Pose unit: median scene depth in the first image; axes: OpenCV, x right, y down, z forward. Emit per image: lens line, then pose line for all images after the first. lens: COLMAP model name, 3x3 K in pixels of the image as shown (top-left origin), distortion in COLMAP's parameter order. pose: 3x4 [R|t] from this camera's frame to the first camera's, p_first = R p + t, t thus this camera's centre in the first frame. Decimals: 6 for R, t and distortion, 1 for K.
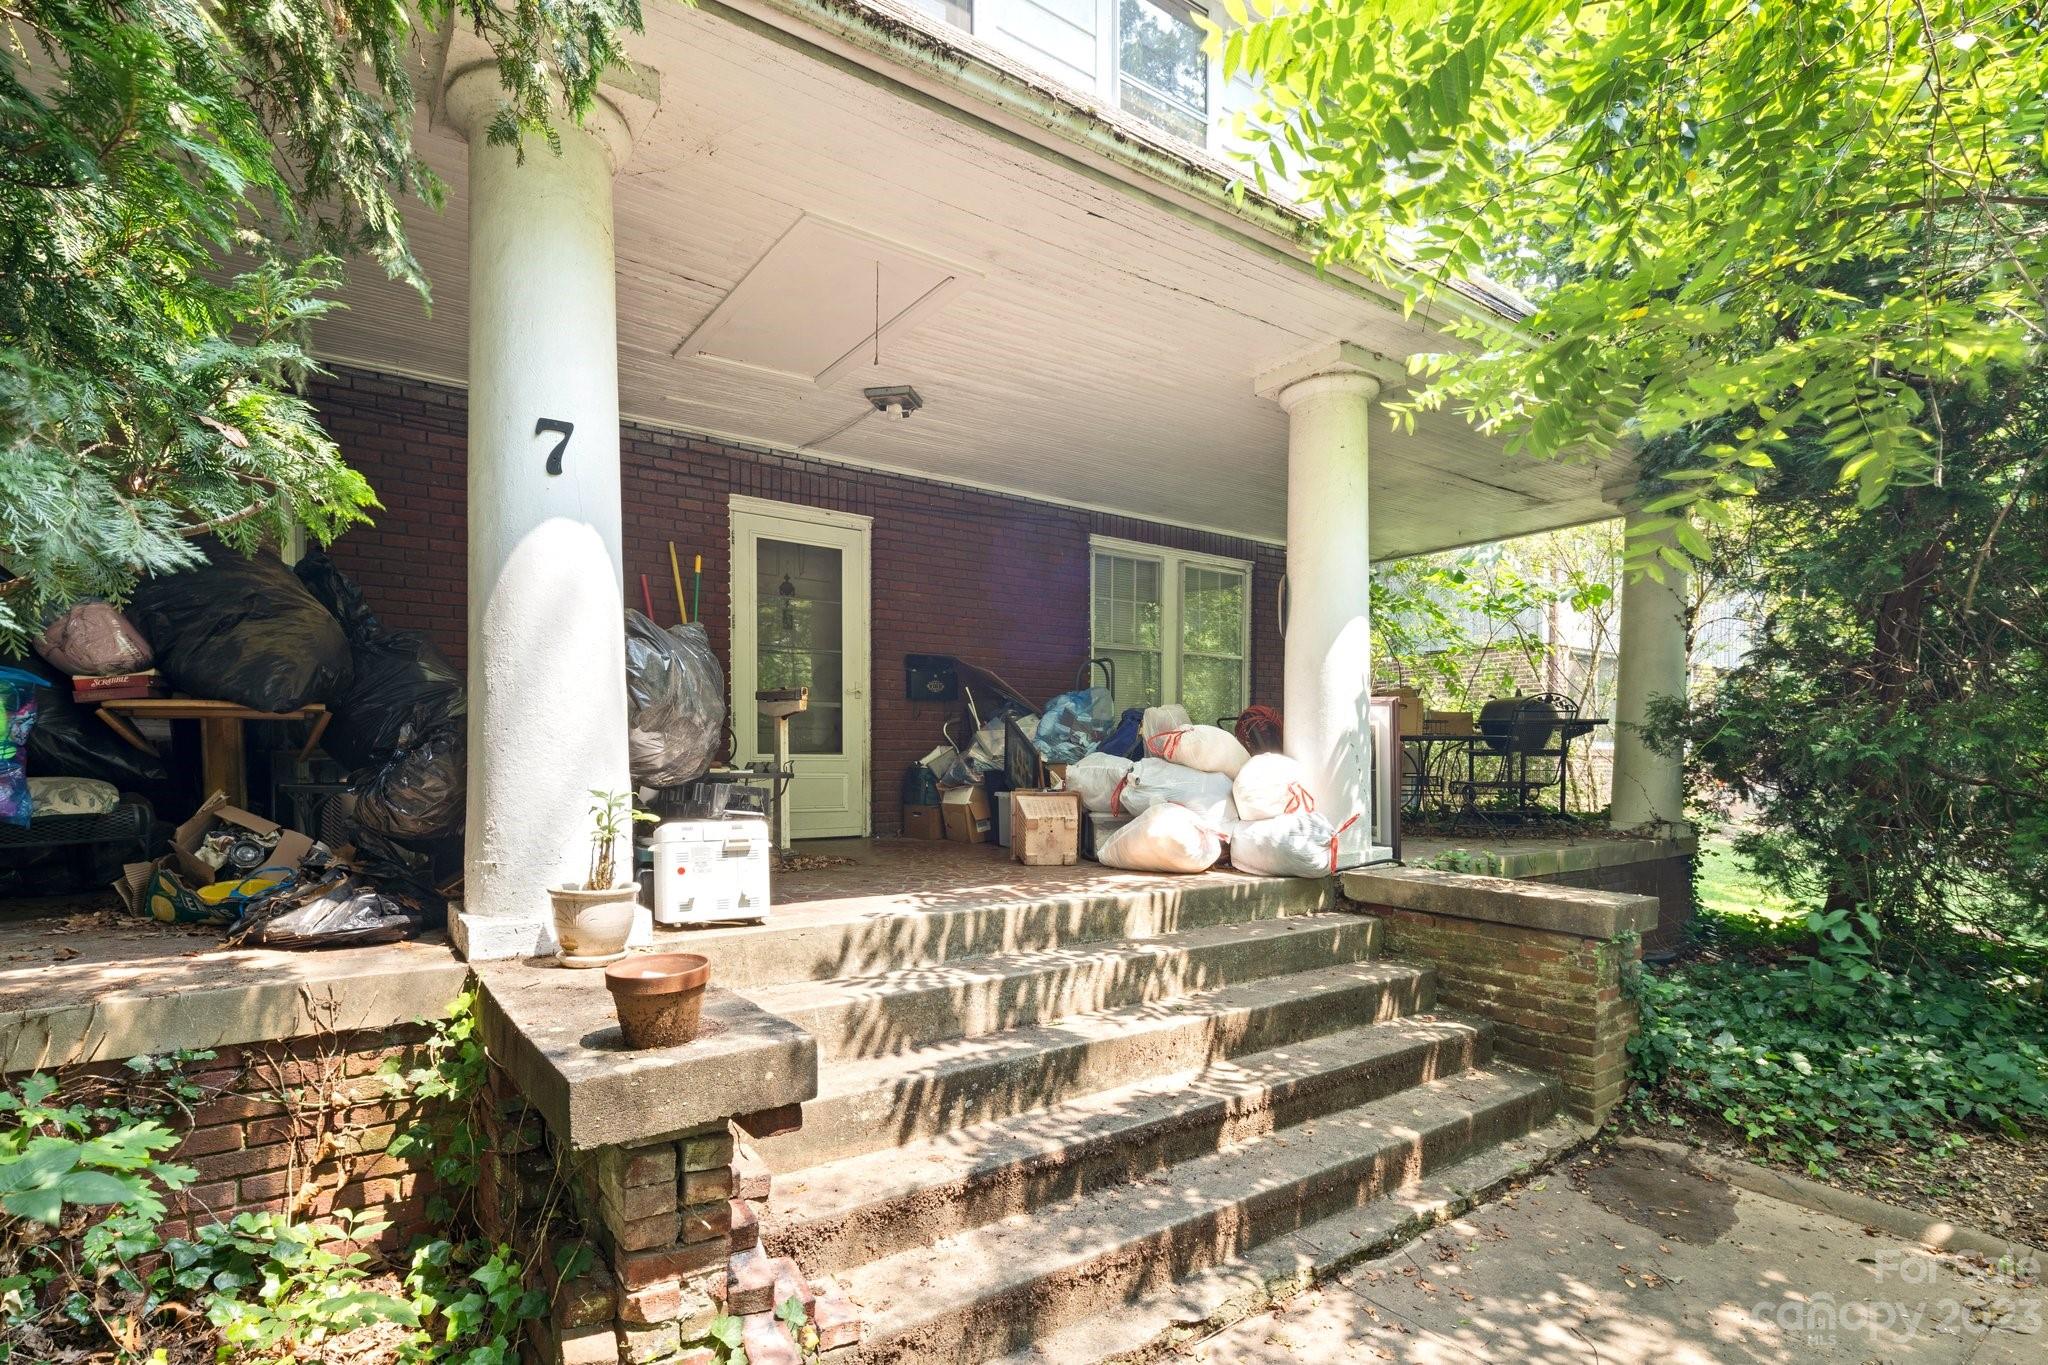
lens RADIAL K [[1006.1, 0, 1034.7], [0, 1006.1, 778.9], [0, 0, 1]] dist [0.004223, -0.000538]
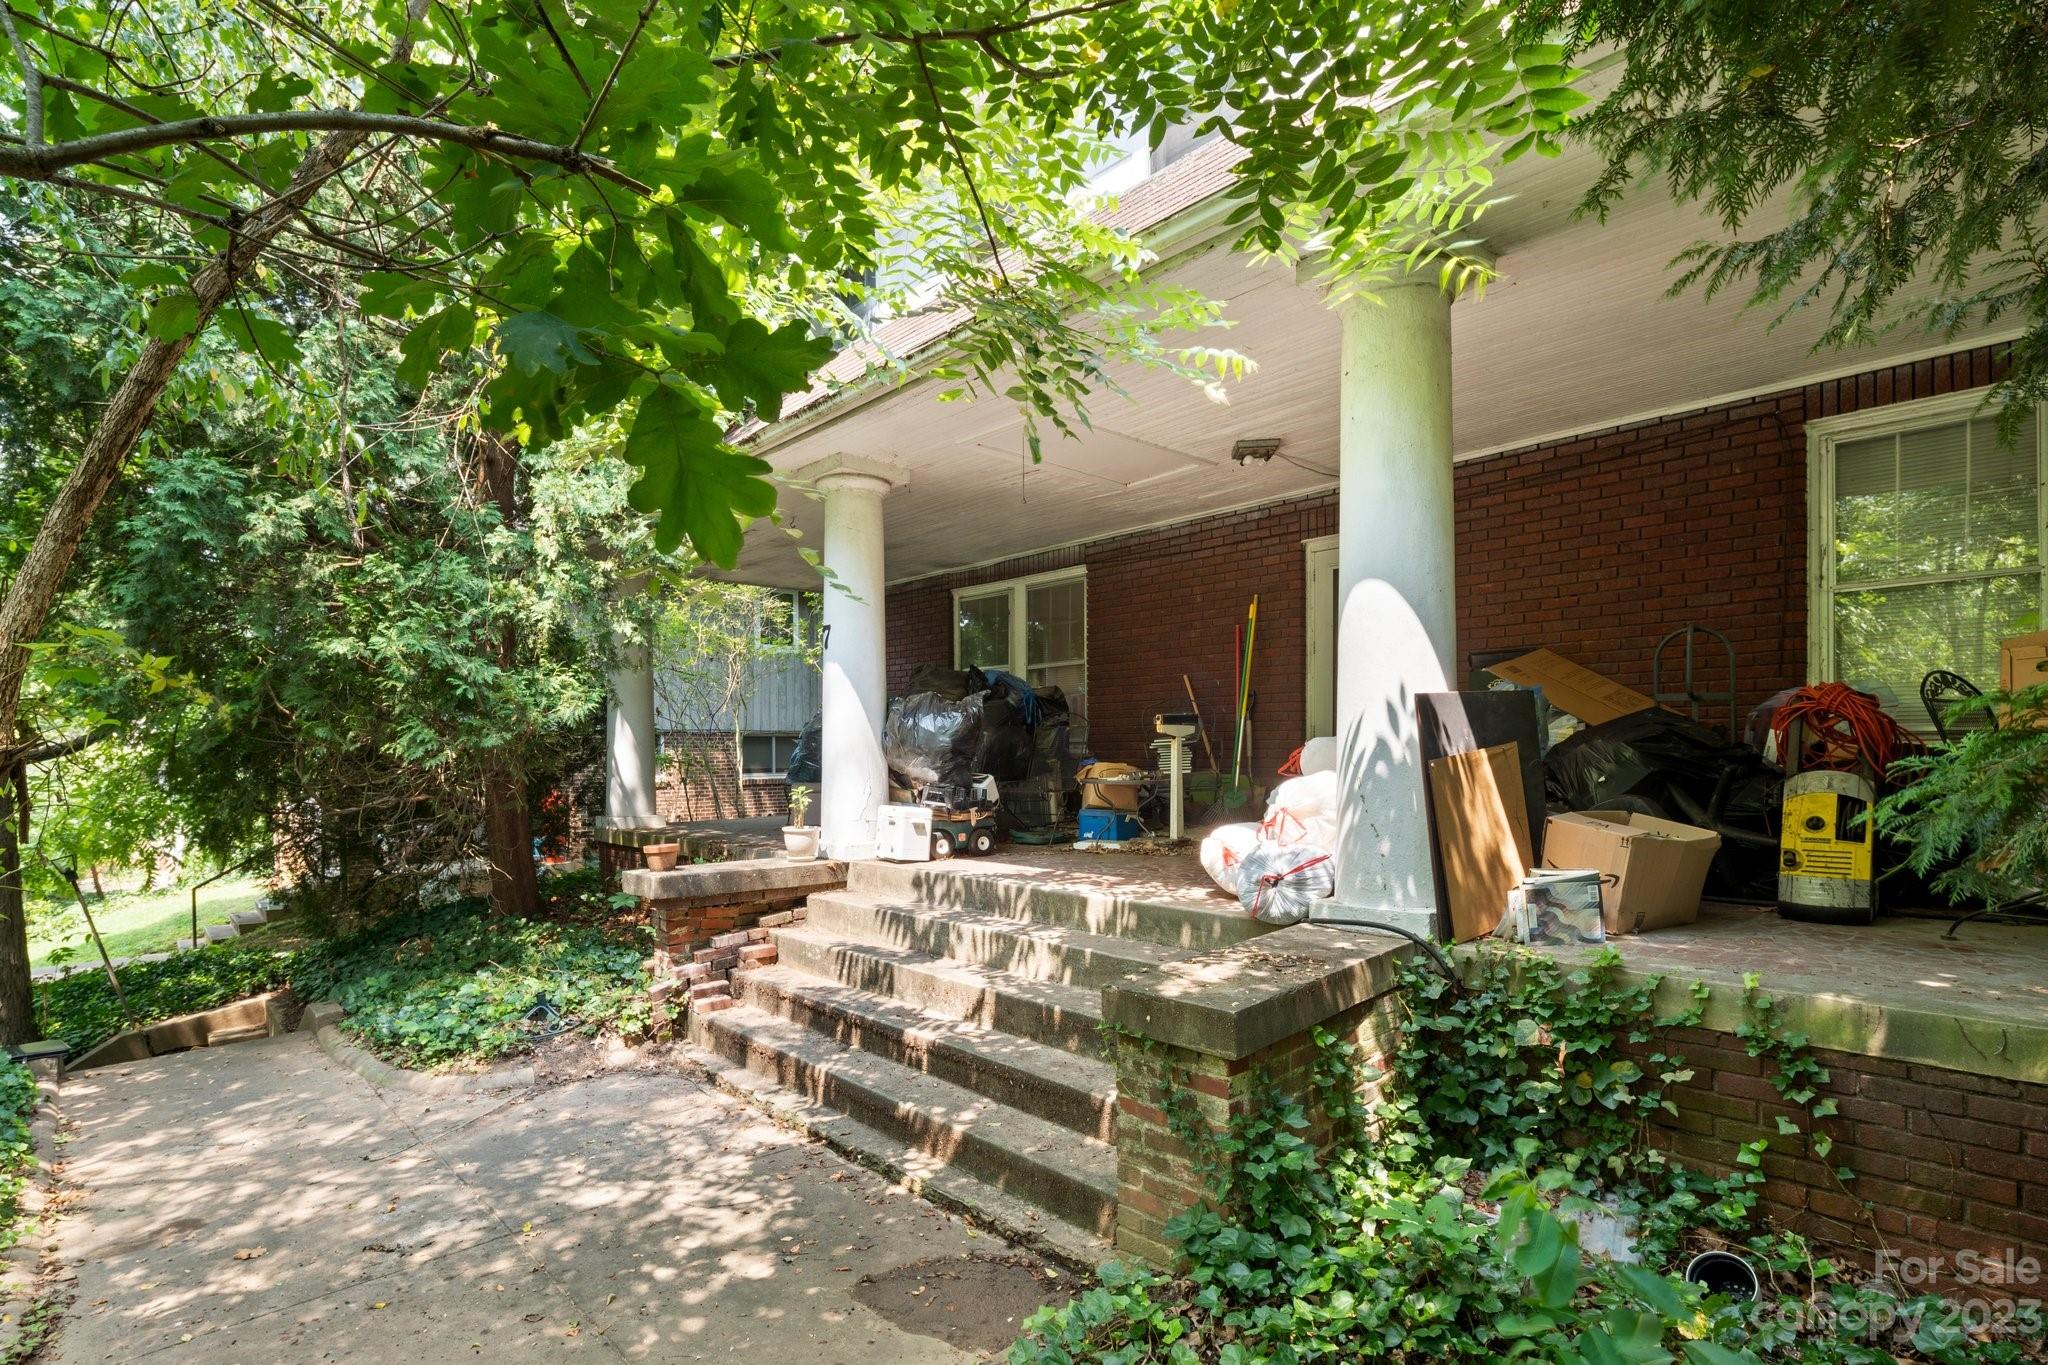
lens RADIAL K [[1006.1, 0, 1036.1], [0, 1006.1, 746.8], [0, 0, 1]] dist [0.004223, -0.000538]
pose [[0.116155, 0.000549, -0.993231, 1.444912], [-0.005065, 0.999987, -0.000039, -0.060708], [0.993218, 0.005036, 0.116156, 0.933188]]
